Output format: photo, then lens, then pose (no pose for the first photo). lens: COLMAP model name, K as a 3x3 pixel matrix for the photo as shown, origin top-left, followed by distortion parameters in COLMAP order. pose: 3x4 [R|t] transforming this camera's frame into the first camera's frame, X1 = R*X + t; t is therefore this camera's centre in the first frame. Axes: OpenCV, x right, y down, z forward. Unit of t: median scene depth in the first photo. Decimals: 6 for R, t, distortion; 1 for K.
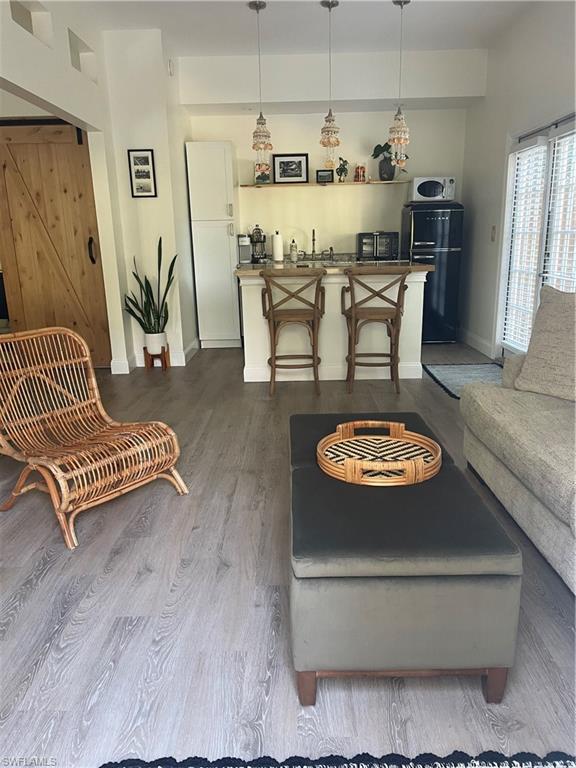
lens RADIAL K [[573.5, 0, 288.0], [0, 573.5, 384.0], [0, 0, 1]] dist [0.070448, -0.109500]
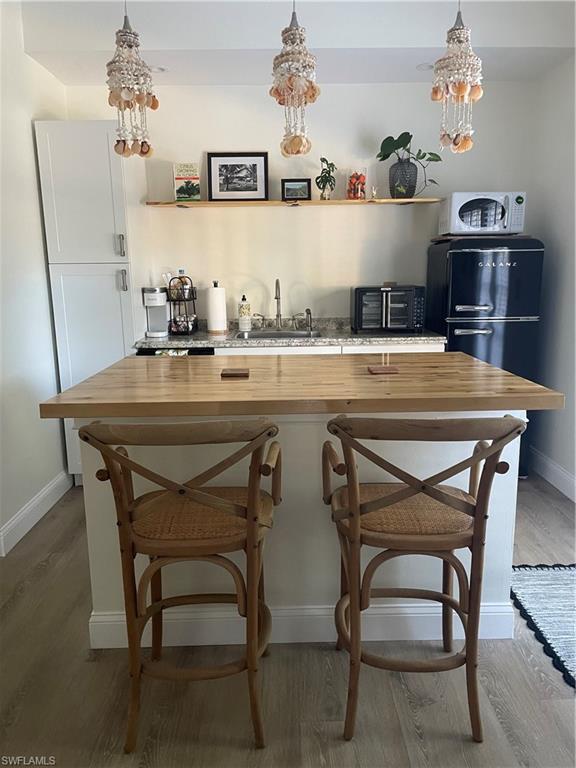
lens RADIAL K [[577.3, 0, 288.0], [0, 577.3, 384.0], [0, 0, 1]] dist [0.007626, 0.001102]
pose [[0.999741, 0.003248, 0.022535, 0.043105], [-0.002042, 0.998575, -0.053322, -0.134265], [-0.022676, 0.053262, 0.998323, 0.432641]]
